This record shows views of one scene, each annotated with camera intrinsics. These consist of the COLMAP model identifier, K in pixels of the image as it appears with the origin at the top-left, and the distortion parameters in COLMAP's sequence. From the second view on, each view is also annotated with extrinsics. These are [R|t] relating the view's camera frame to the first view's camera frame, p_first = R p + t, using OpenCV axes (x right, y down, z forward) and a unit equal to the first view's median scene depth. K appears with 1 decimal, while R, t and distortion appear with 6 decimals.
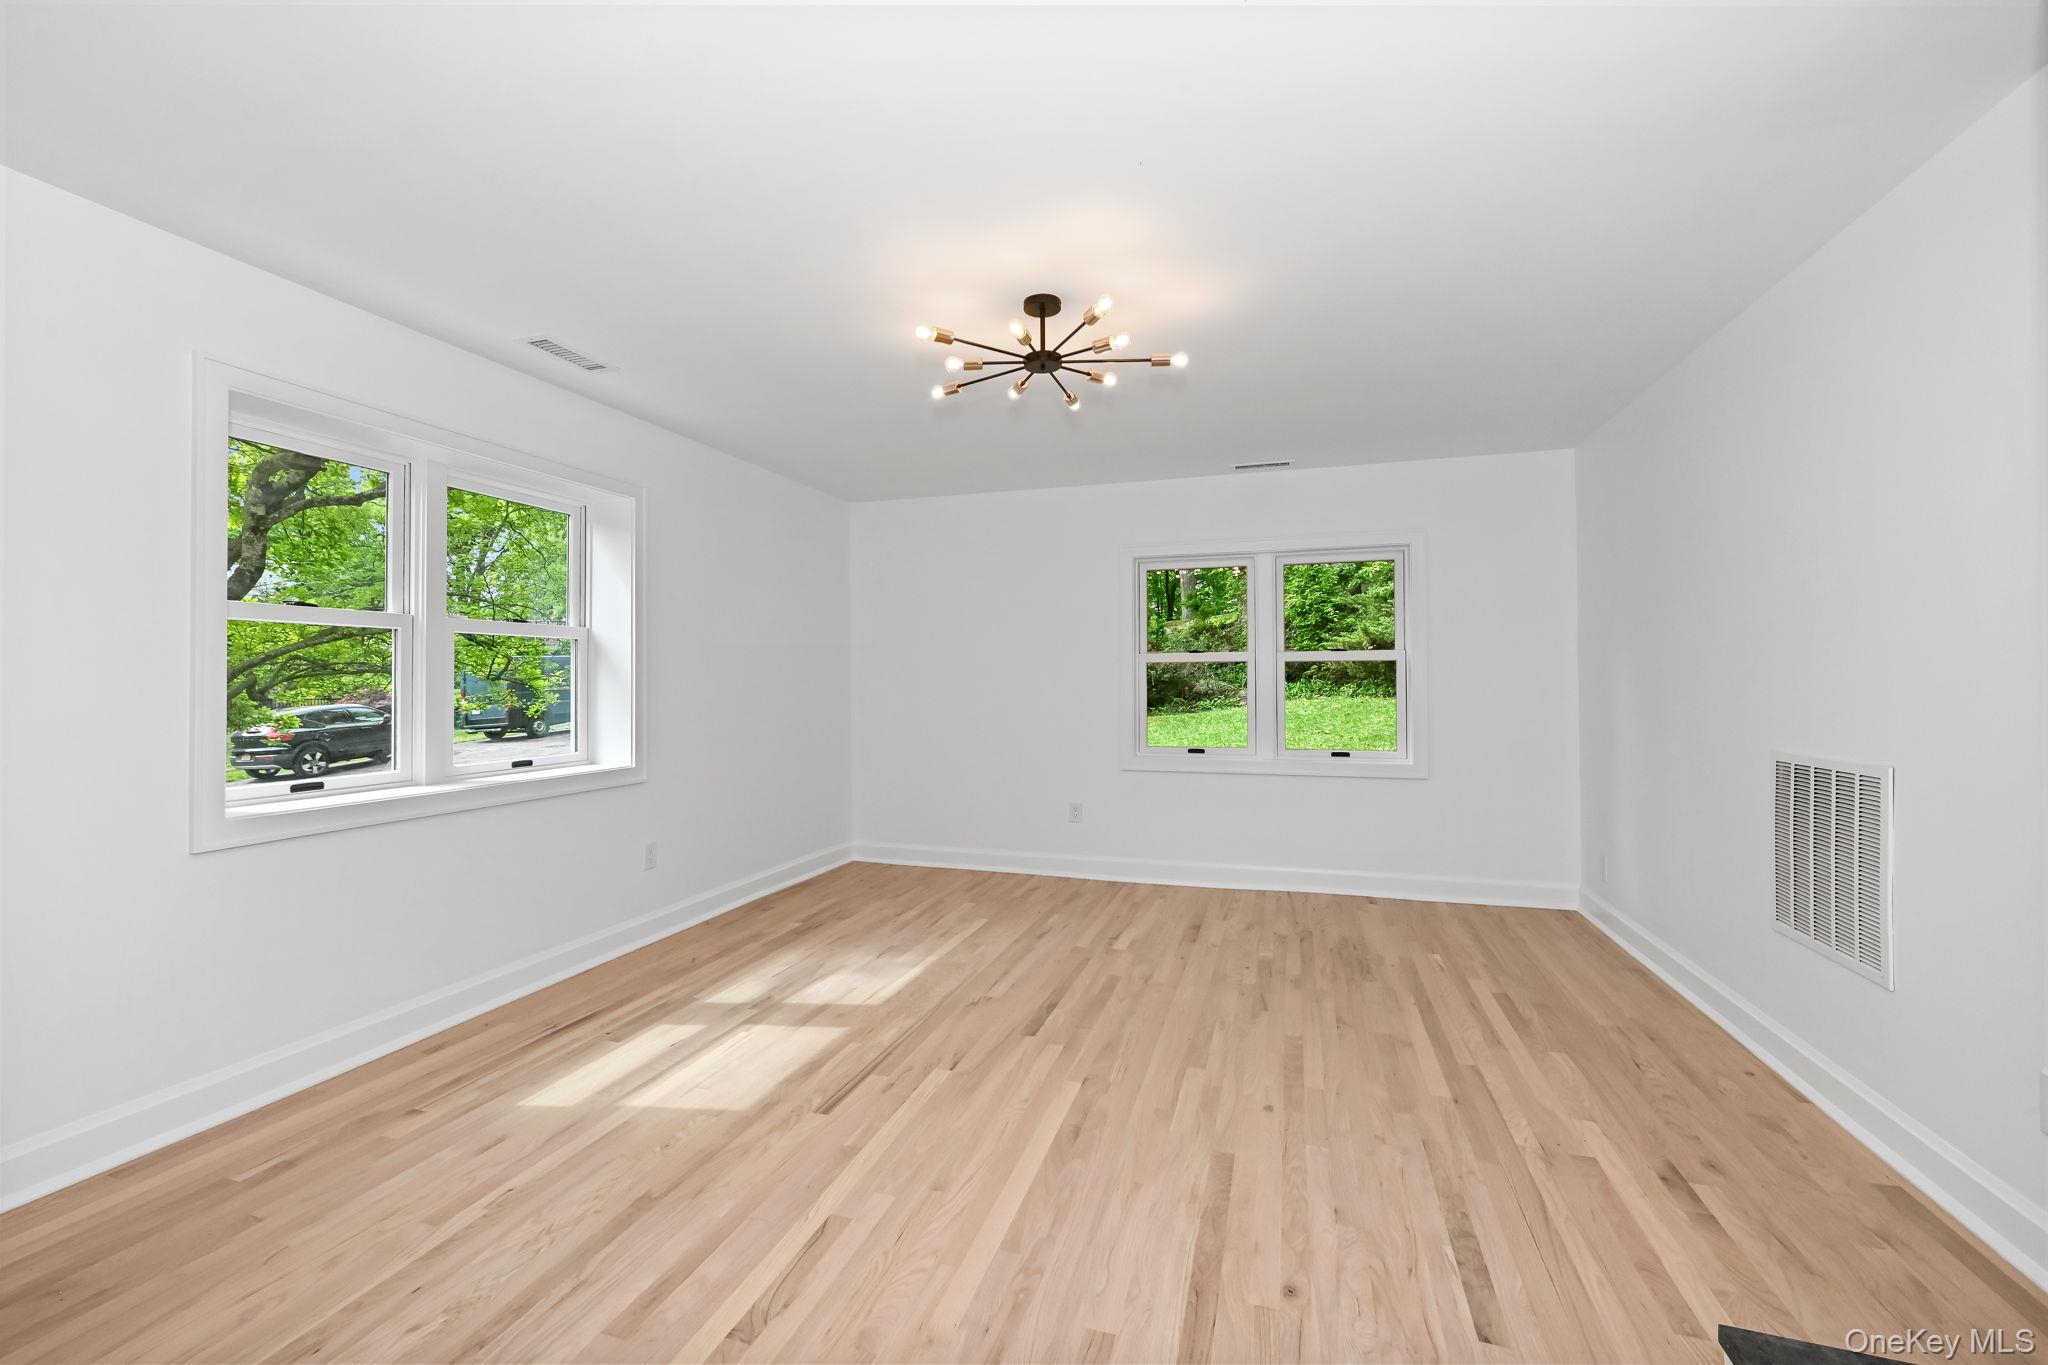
lens RADIAL K [[845.7, 0, 1013.2], [0, 845.7, 670.3], [0, 0, 1]] dist [0.003246, 0.000272]
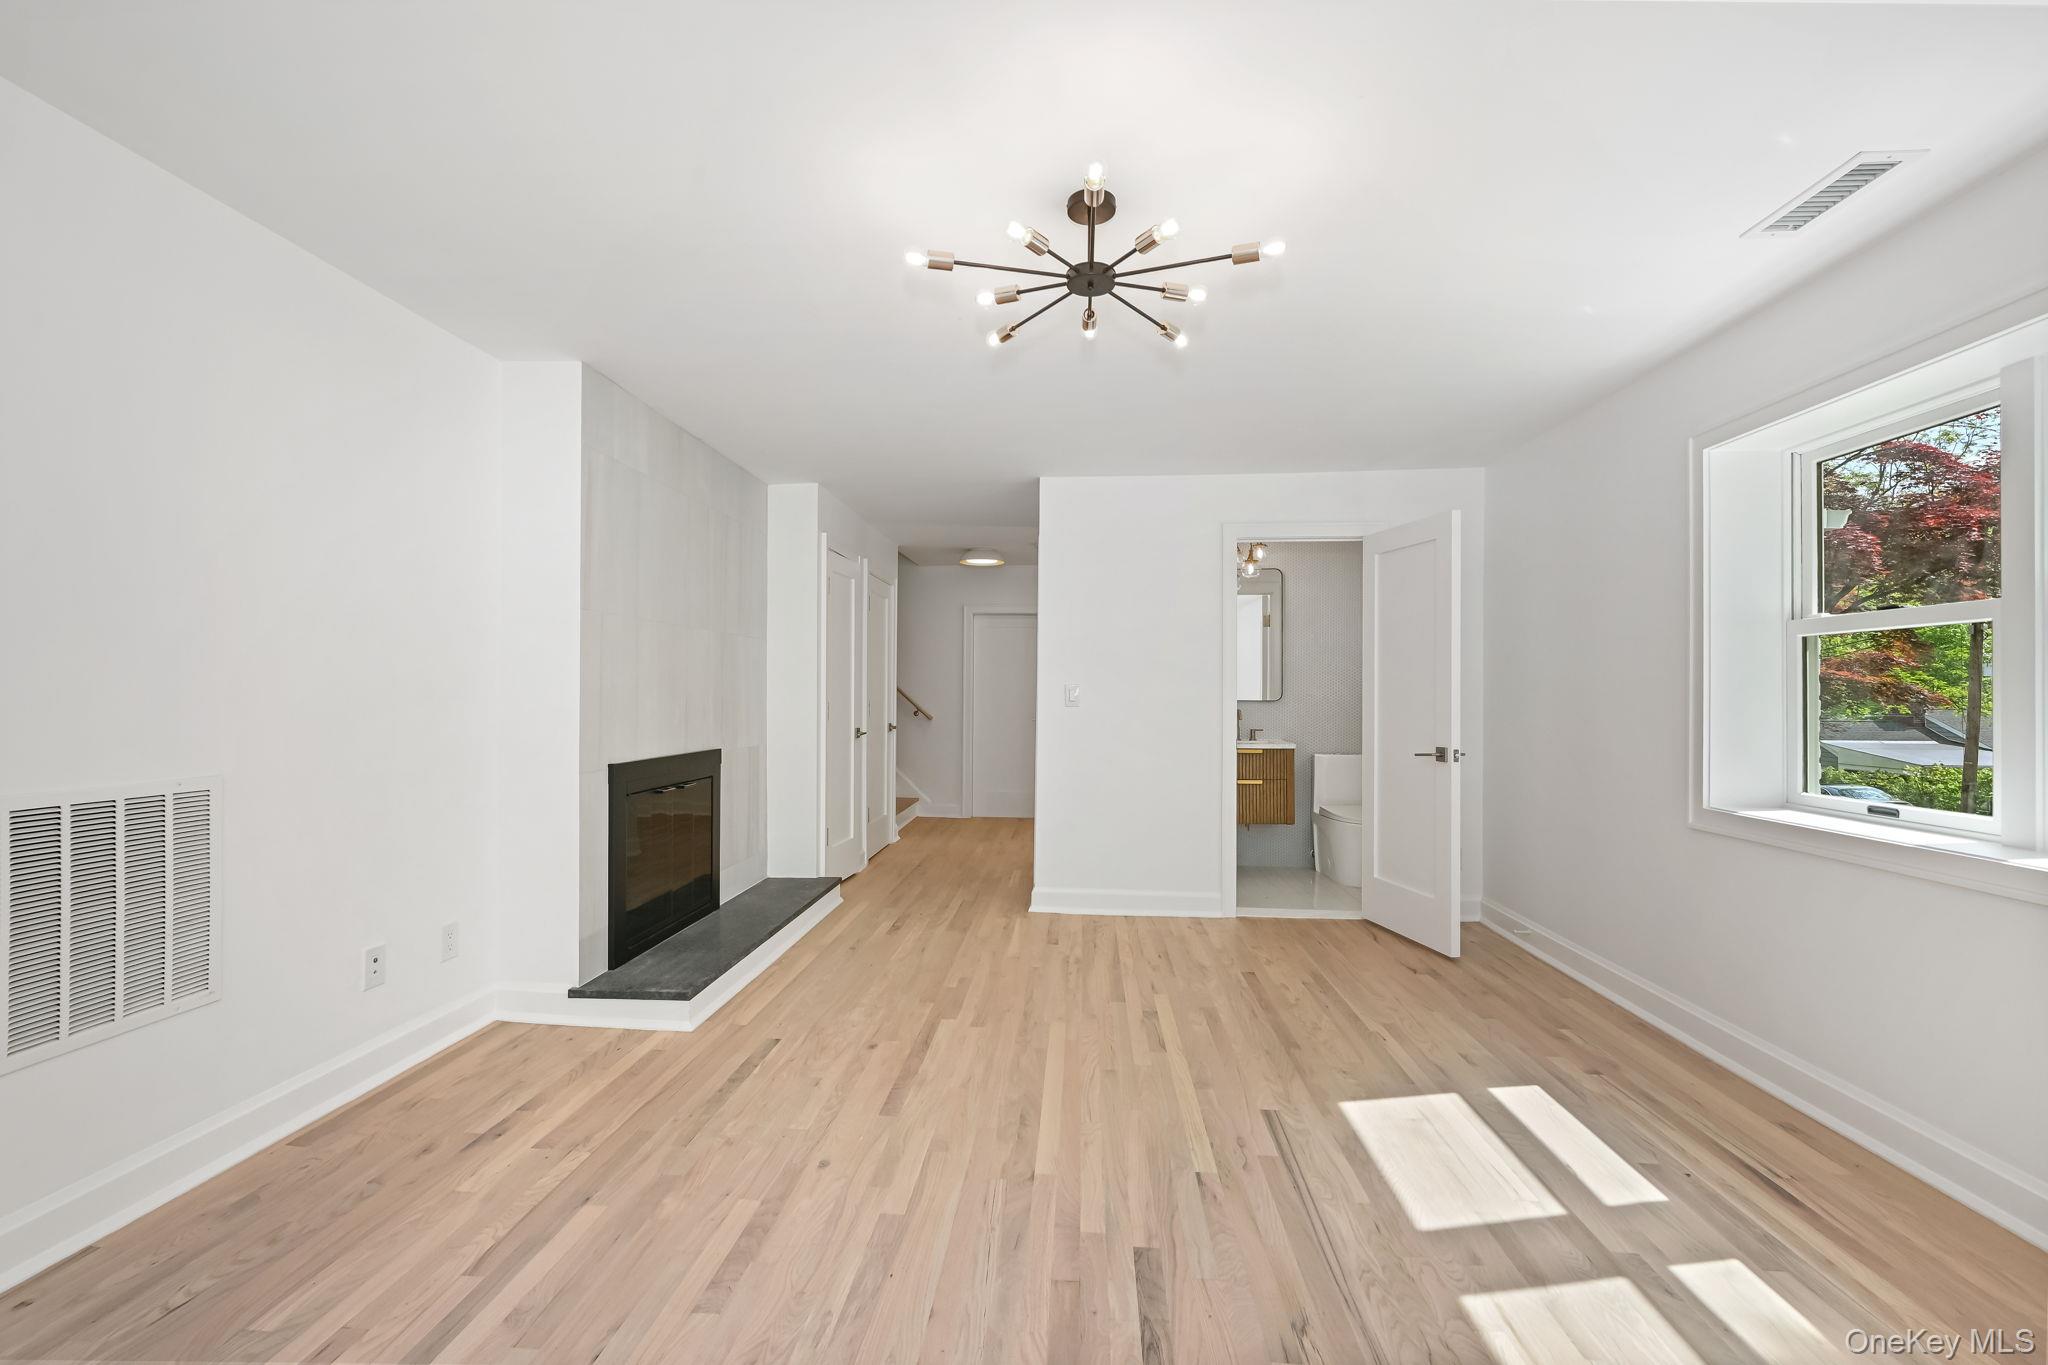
lens RADIAL K [[845.7, 0, 1032.5], [0, 845.7, 699.6], [0, 0, 1]] dist [0.003246, 0.000272]
pose [[-0.967258, -0.000606, -0.253796, 0.312673], [0.000751, 0.999986, -0.005251, 0.025571], [0.253795, -0.005269, -0.967244, 1.914423]]
